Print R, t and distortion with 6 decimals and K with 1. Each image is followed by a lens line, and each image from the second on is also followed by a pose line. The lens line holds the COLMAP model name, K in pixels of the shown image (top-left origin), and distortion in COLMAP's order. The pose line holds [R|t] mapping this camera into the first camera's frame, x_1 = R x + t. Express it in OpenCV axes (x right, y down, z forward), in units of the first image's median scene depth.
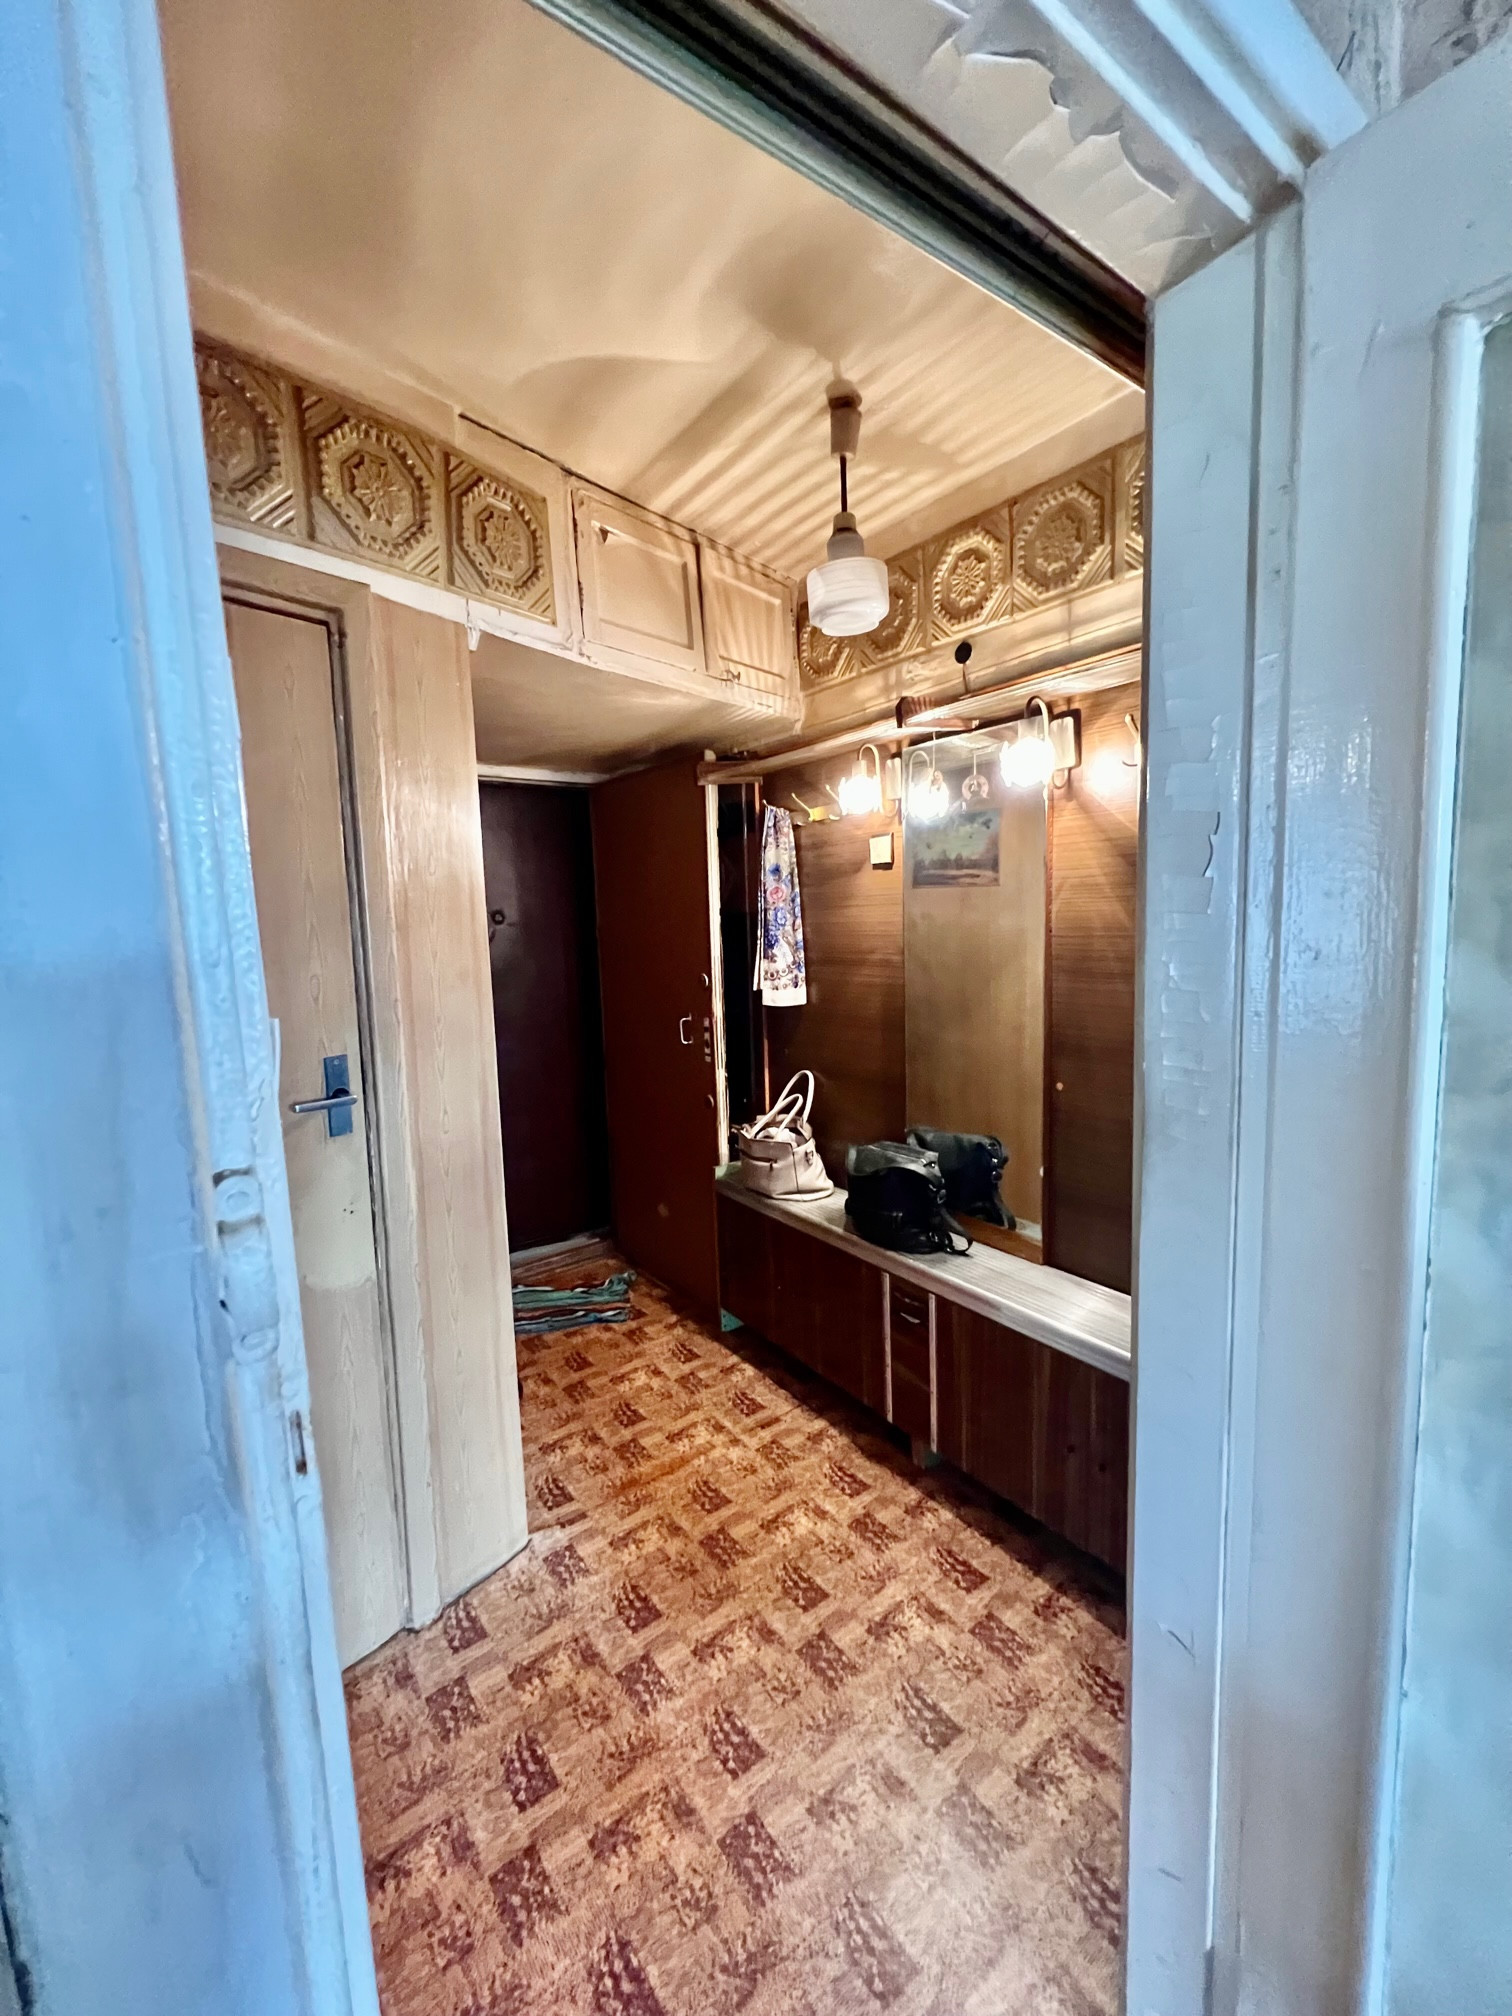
lens RADIAL K [[808.6, 0, 753.4], [0, 808.6, 1006.6], [0, 0, 1]] dist [-0.004995, 0.001501]
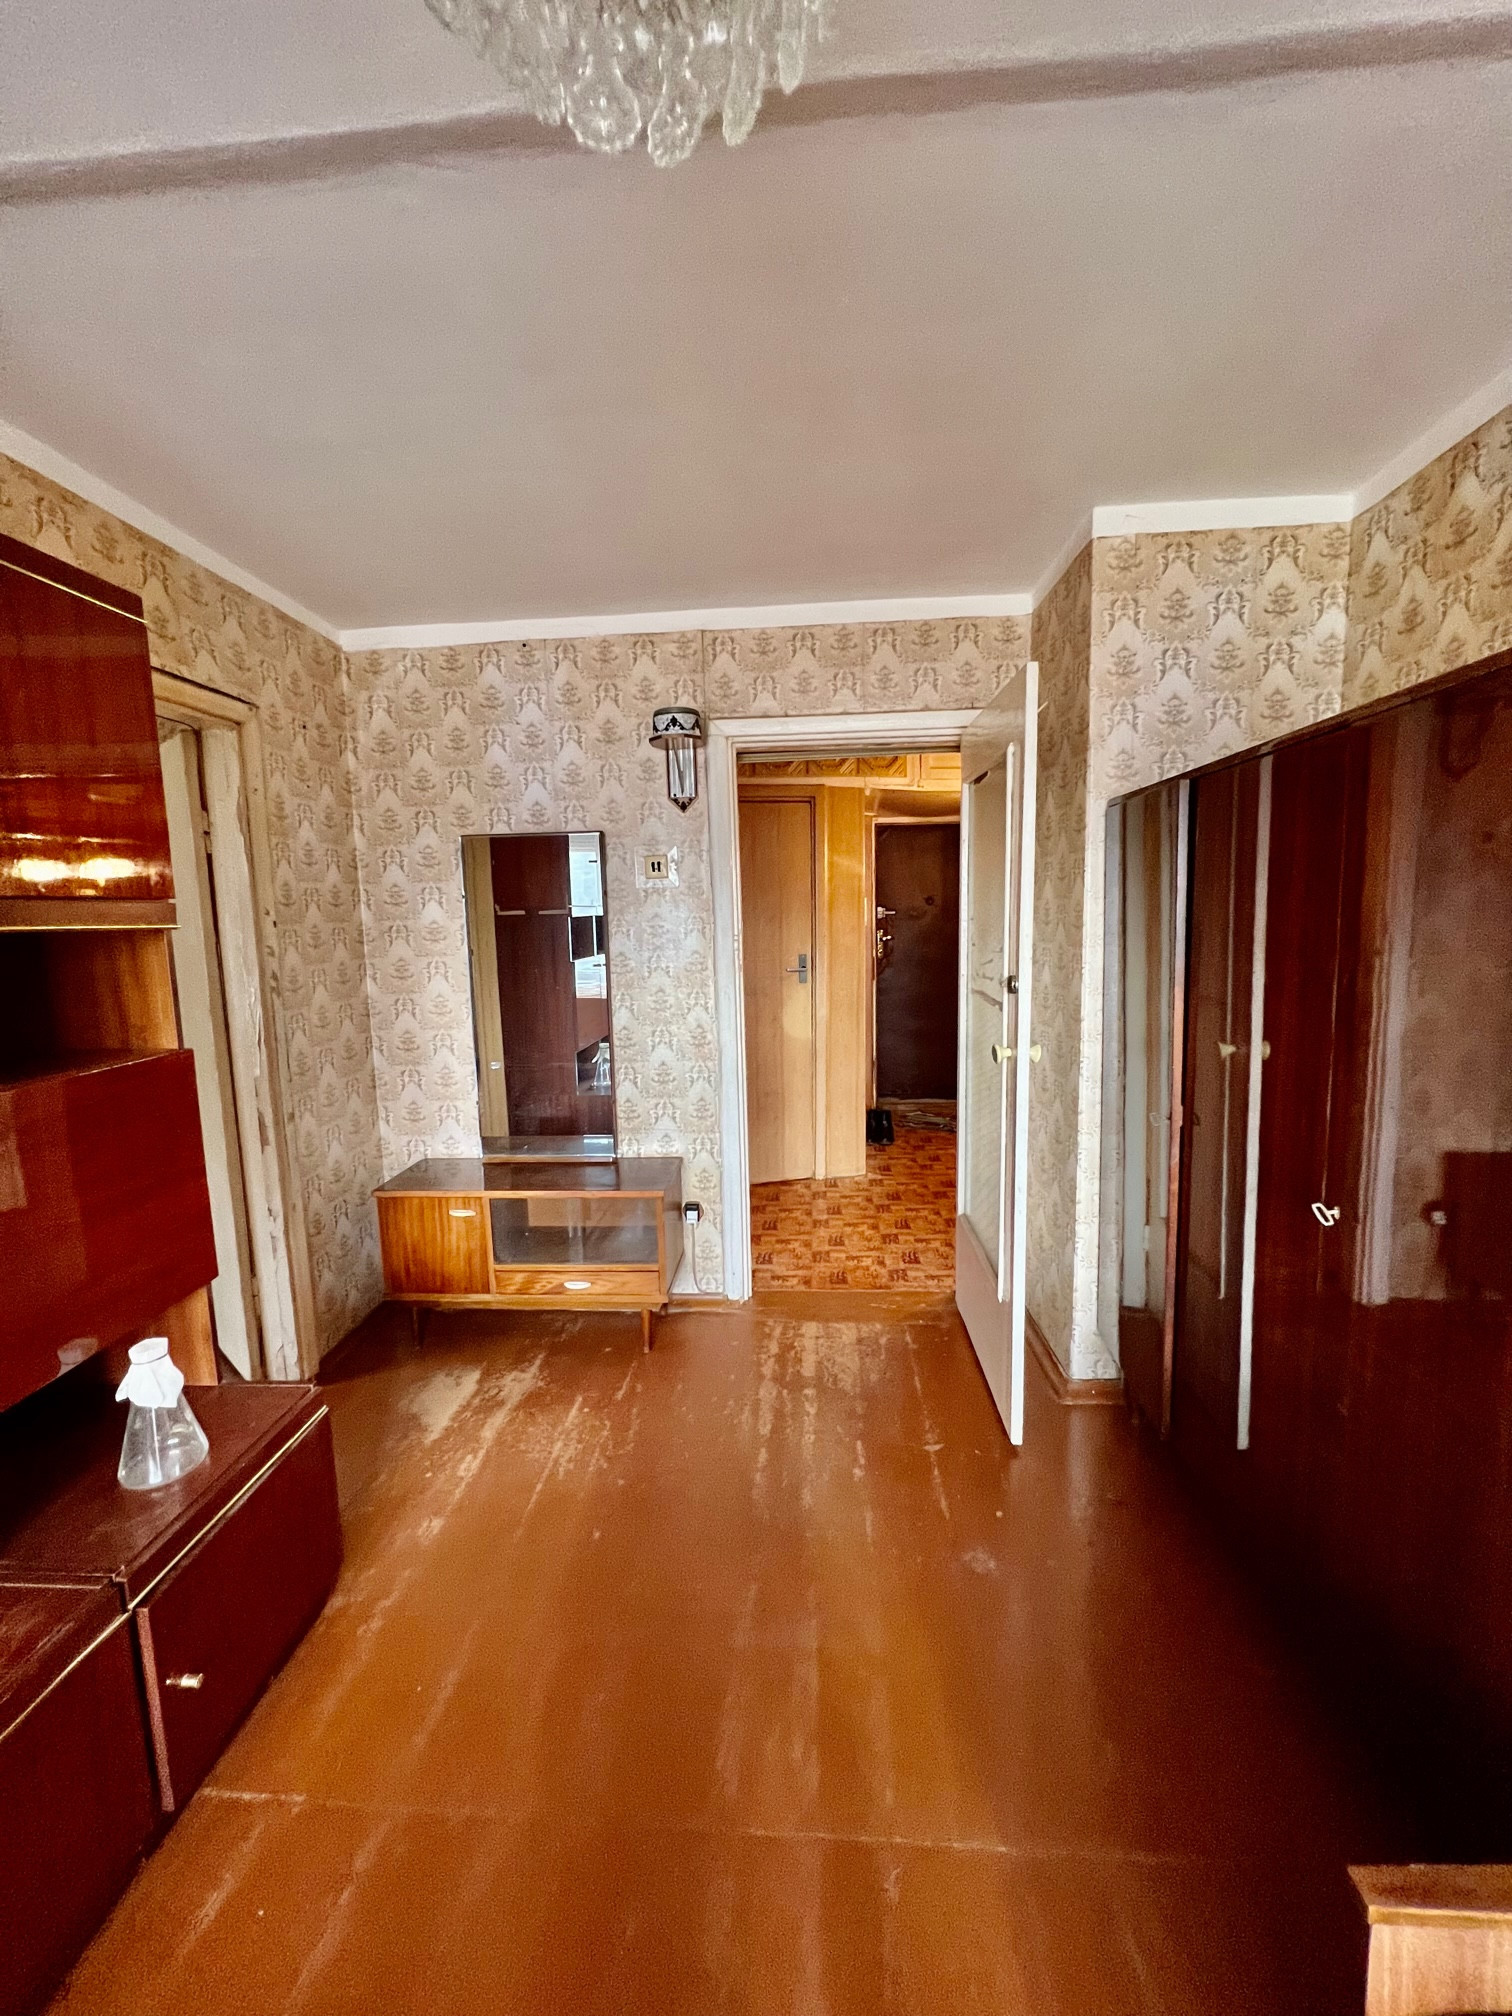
lens RADIAL K [[808.6, 0, 757.7], [0, 808.6, 1001.4], [0, 0, 1]] dist [-0.004995, 0.001501]
pose [[0.769210, 0.091189, -0.632456, 0.866733], [-0.075207, 0.995805, 0.052109, 0.067539], [0.634555, 0.007483, 0.772841, -0.953888]]
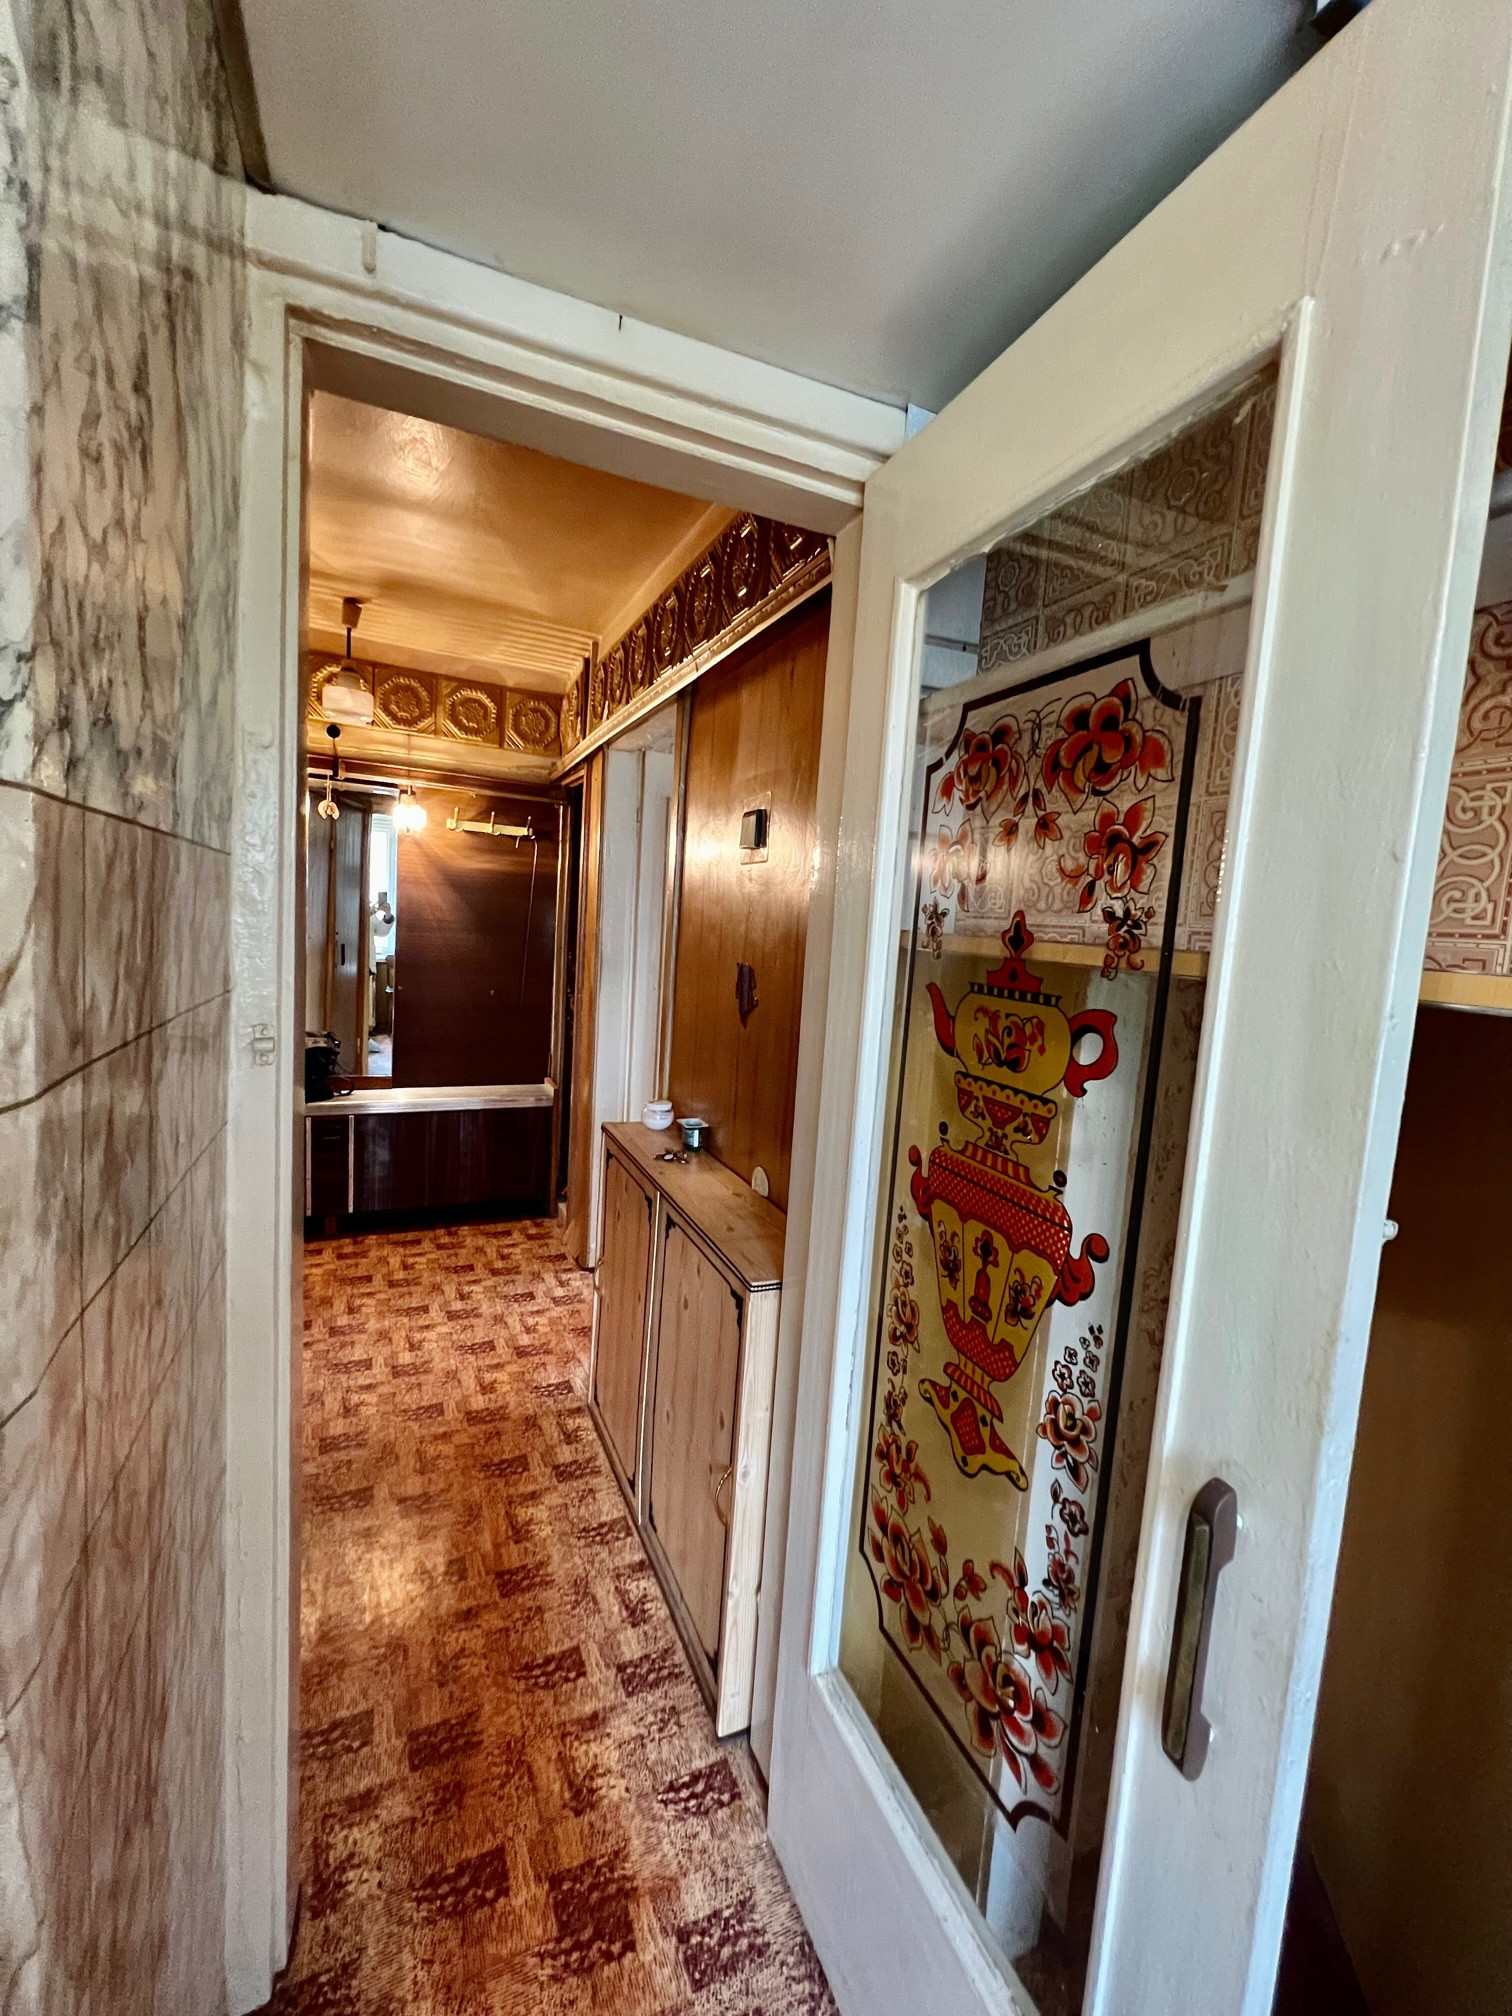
lens RADIAL K [[808.6, 0, 756.6], [0, 808.6, 1003.4], [0, 0, 1]] dist [-0.004995, 0.001501]
pose [[0.195857, -0.053126, 0.979192, -1.255729], [0.040444, 0.998119, 0.046064, 0.079500], [-0.979798, 0.030581, 0.197637, -0.167191]]
